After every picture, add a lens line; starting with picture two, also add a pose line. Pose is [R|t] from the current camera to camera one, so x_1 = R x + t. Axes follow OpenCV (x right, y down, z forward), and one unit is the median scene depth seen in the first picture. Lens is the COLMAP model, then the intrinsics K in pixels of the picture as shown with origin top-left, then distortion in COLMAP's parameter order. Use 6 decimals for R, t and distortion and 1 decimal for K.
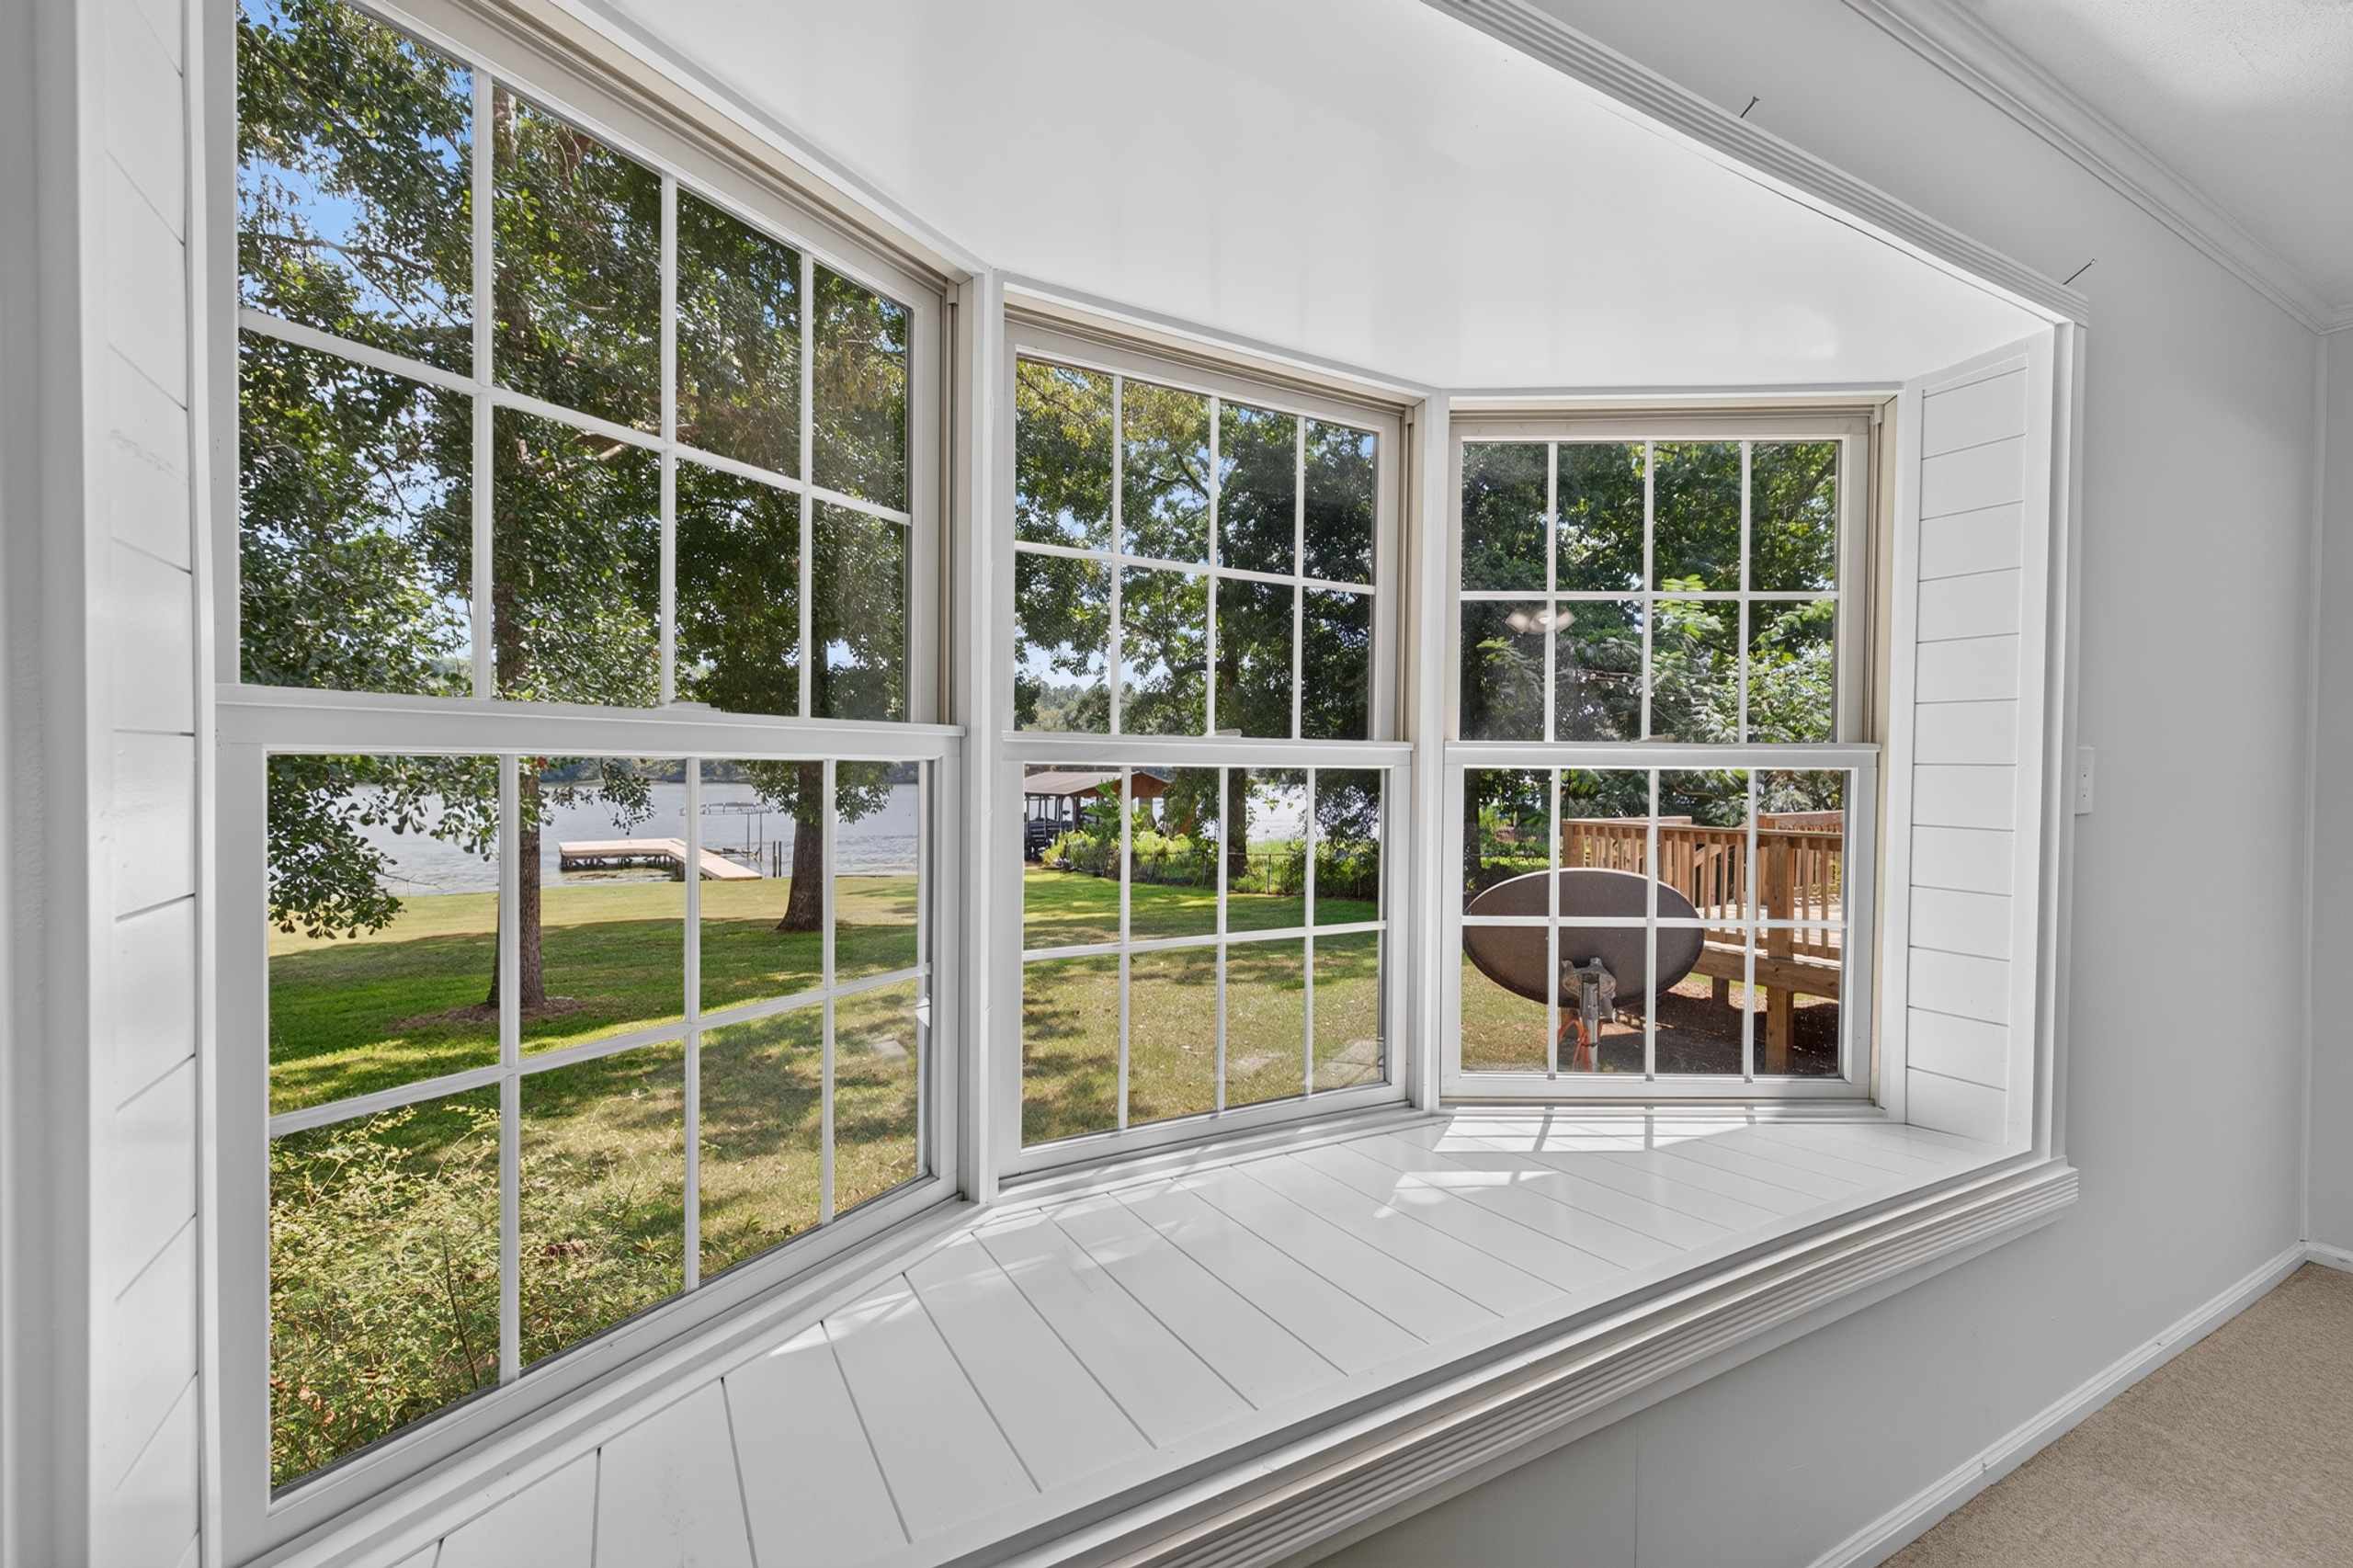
lens RADIAL K [[978.2, 0, 1169.9], [0, 978.2, 794.5], [0, 0, 1]] dist [0.004415, -0.000982]
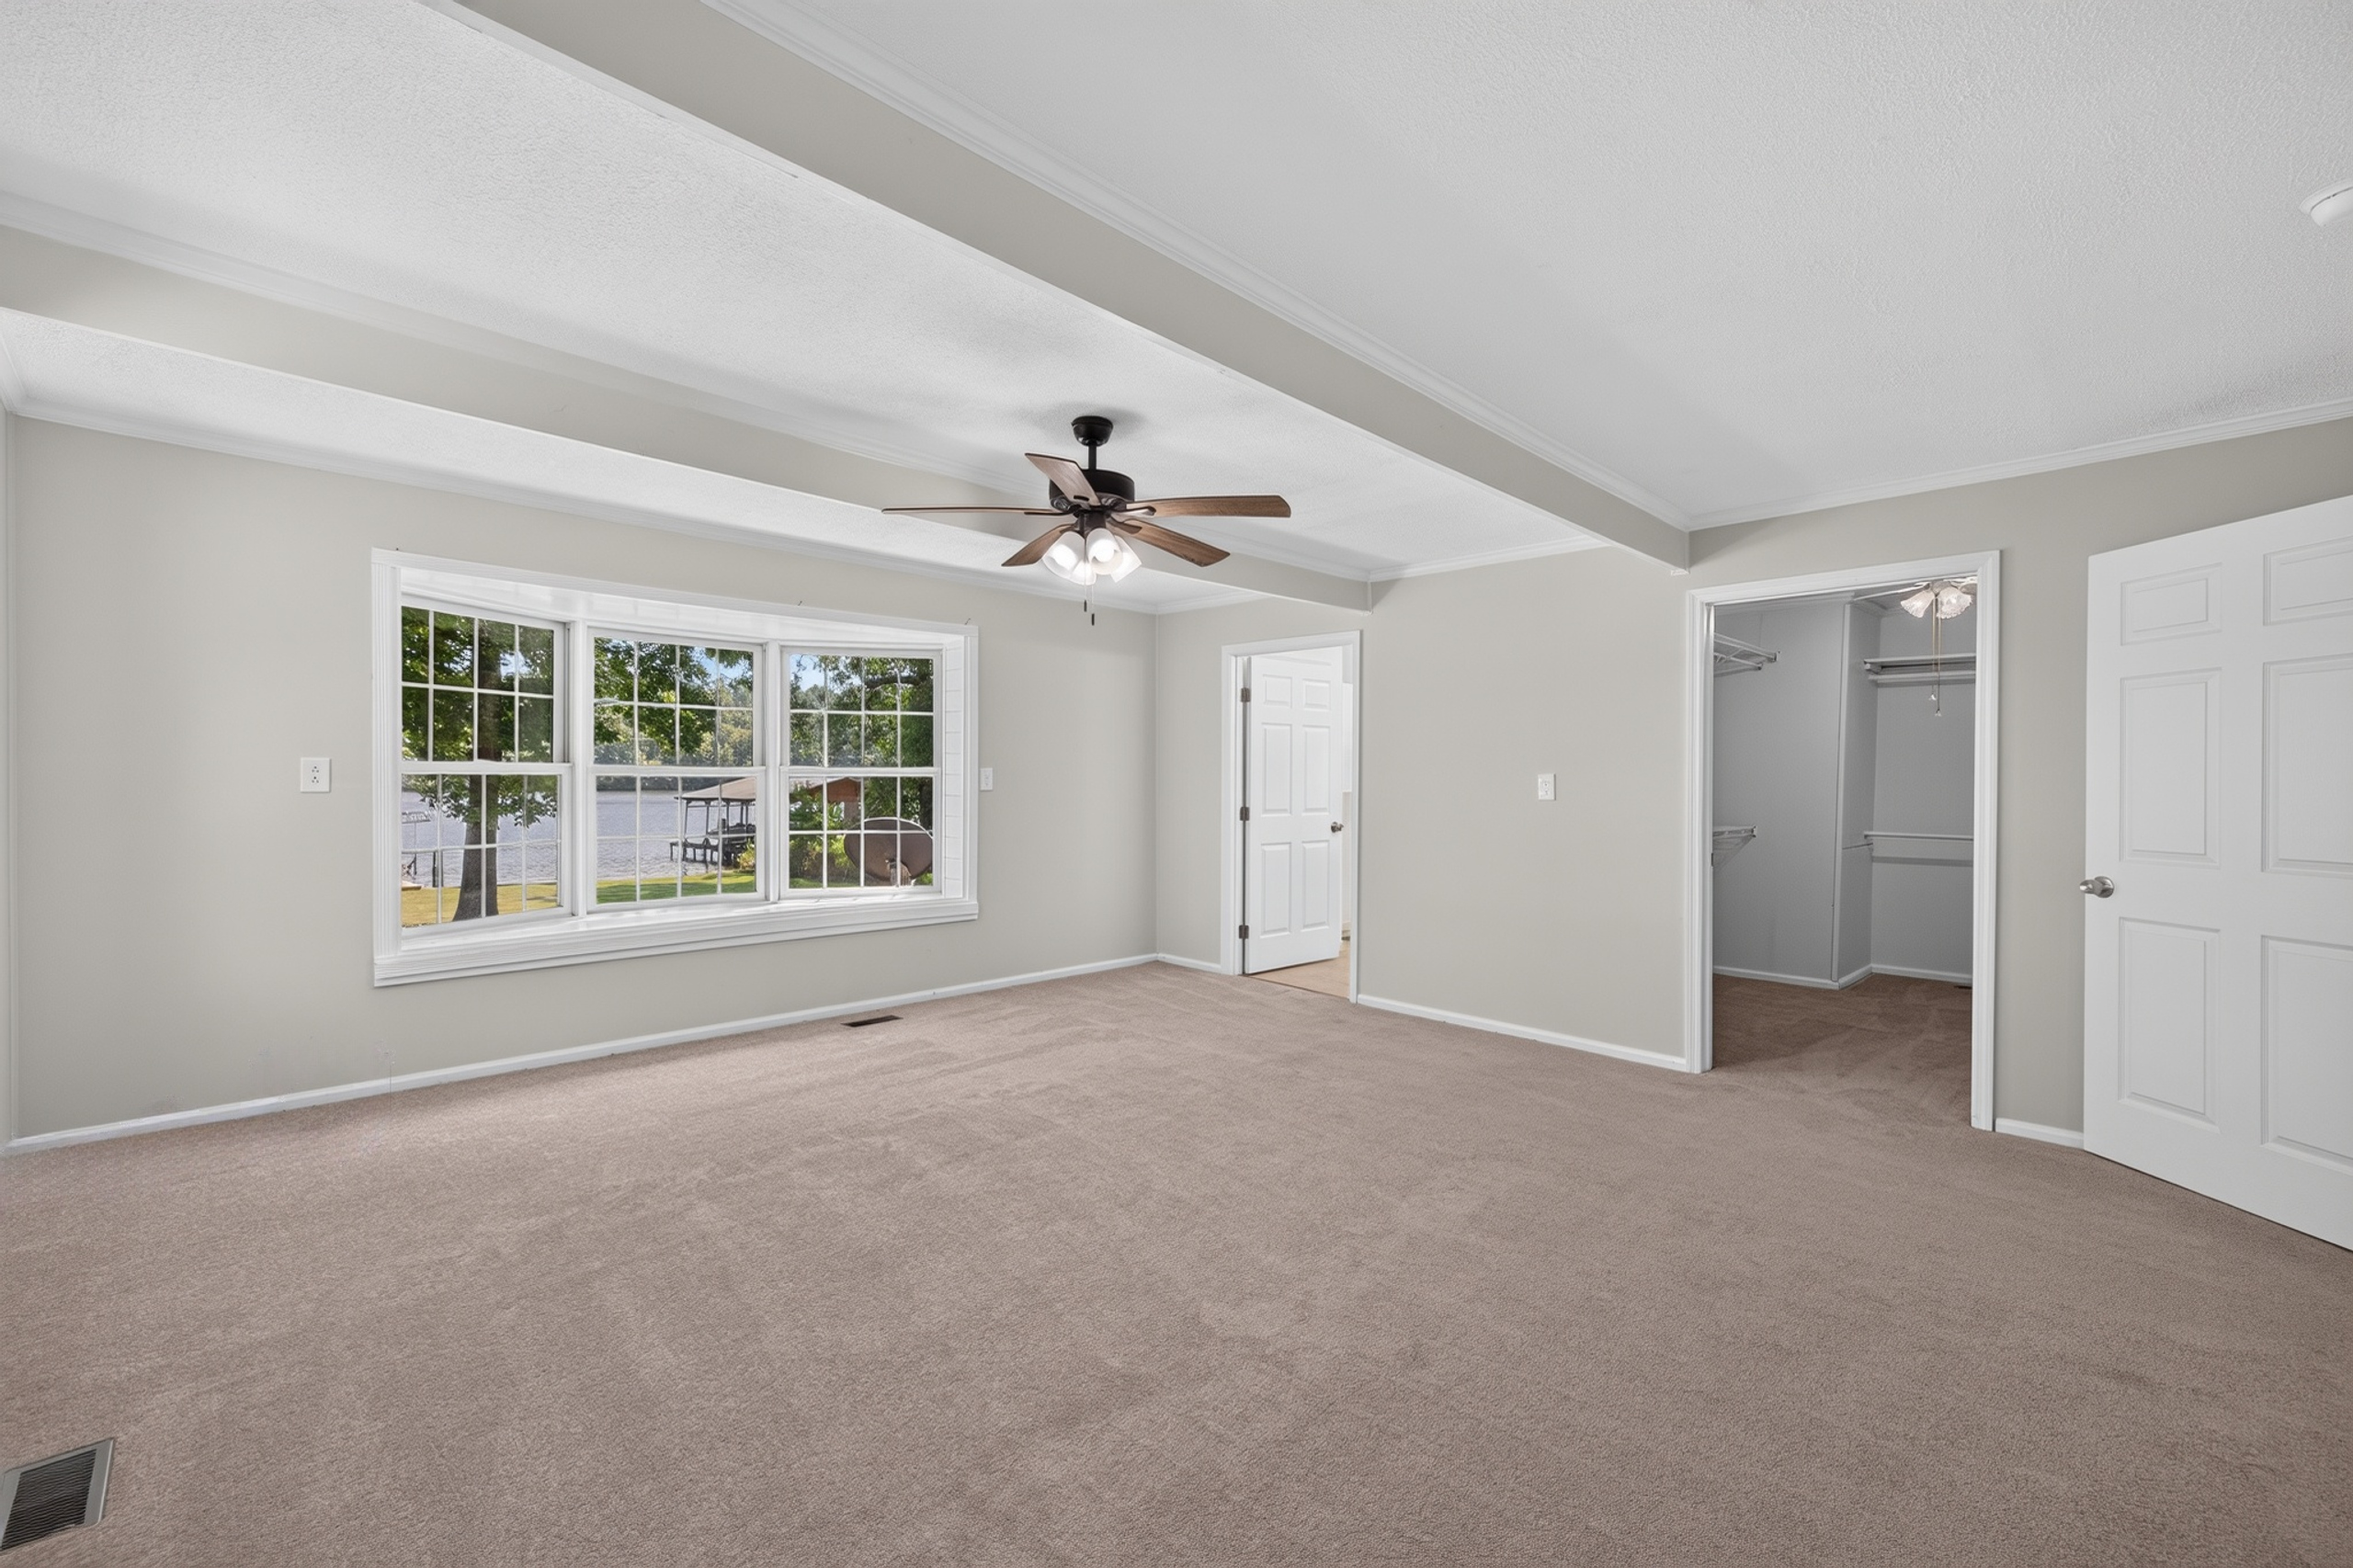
lens RADIAL K [[978.2, 0, 1184.9], [0, 978.2, 792.3], [0, 0, 1]] dist [0.004415, -0.000982]
pose [[0.961723, -0.004515, 0.273988, 0.141832], [0.006851, 0.999948, -0.007569, 0.010621], [-0.273939, 0.009156, 0.961703, -0.443680]]
